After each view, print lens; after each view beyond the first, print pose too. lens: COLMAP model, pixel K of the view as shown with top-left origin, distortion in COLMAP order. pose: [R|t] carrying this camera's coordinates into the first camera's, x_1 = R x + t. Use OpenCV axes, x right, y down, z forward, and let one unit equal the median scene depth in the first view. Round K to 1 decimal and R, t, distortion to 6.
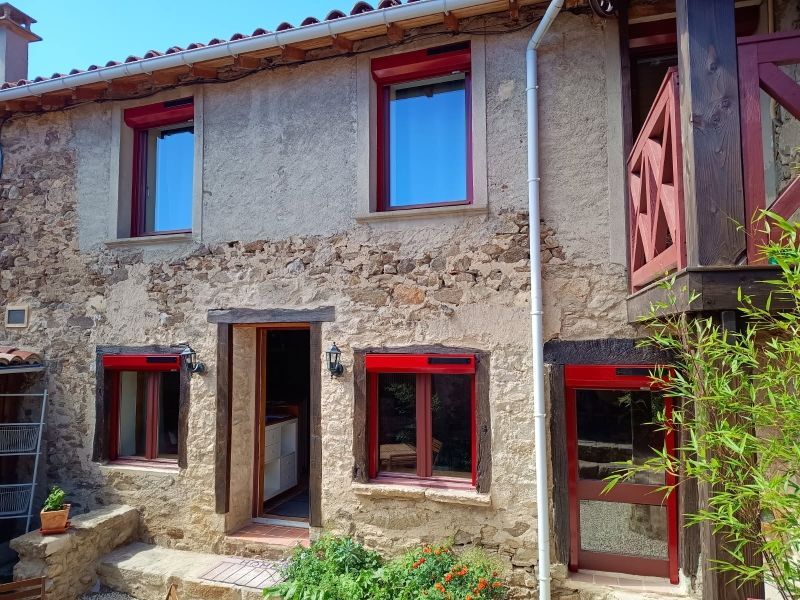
lens RADIAL K [[526.7, 0, 400.0], [0, 526.7, 300.0], [0, 0, 1]] dist [0.064959, -0.061733]
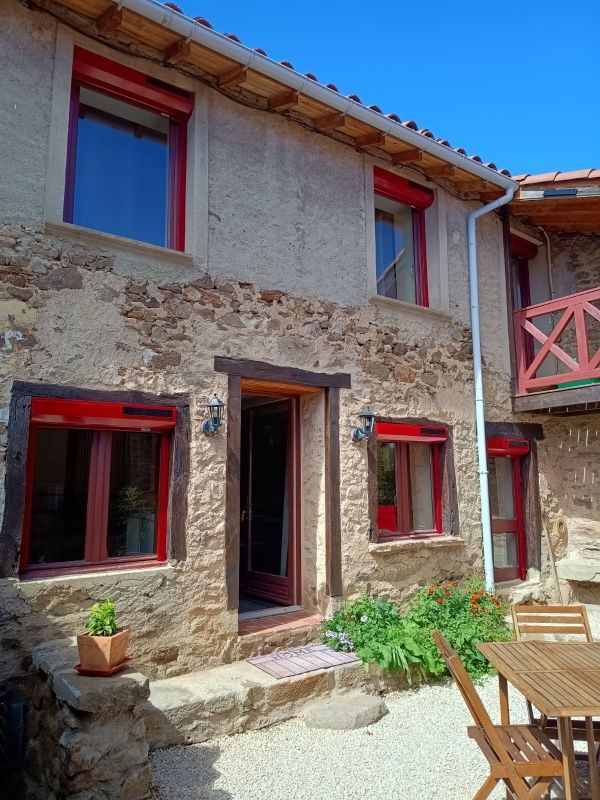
lens RADIAL K [[526.7, 0, 302.9], [0, 526.7, 396.8], [0, 0, 1]] dist [0.064959, -0.061733]
pose [[0.612247, 0.128164, 0.780210, -0.948939], [-0.057132, 0.991367, -0.118017, 0.176652], [-0.788600, 0.027680, 0.614283, 0.428738]]
